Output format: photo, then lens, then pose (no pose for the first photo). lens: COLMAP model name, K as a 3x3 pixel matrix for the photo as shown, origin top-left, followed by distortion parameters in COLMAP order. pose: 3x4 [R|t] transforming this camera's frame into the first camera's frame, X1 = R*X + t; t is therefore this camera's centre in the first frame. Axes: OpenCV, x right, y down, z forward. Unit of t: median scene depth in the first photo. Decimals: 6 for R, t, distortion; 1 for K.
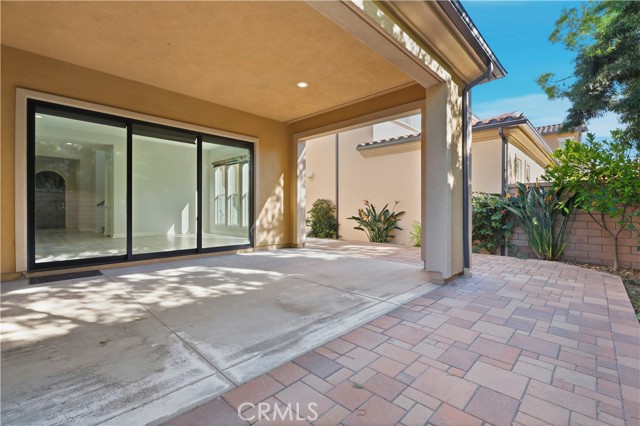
lens RADIAL K [[289.4, 0, 323.0], [0, 289.4, 211.0], [0, 0, 1]] dist [-0.003390, -0.000369]
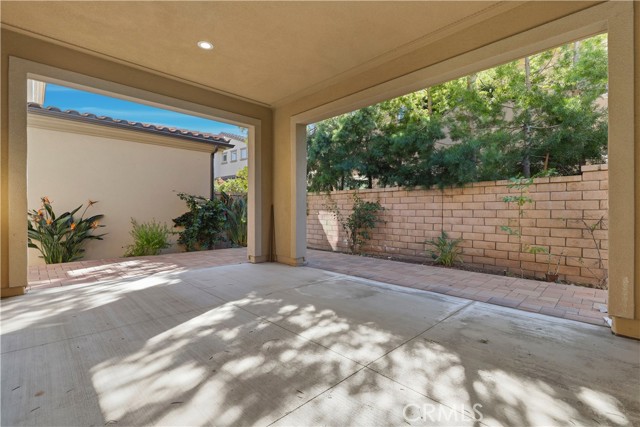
lens RADIAL K [[289.4, 0, 323.0], [0, 289.4, 211.5], [0, 0, 1]] dist [-0.003390, -0.000369]
pose [[0.013019, -0.004887, 0.999903, -1.490182], [0.002160, 0.999986, 0.004859, -0.031353], [-0.999913, 0.002097, 0.013029, 1.284424]]
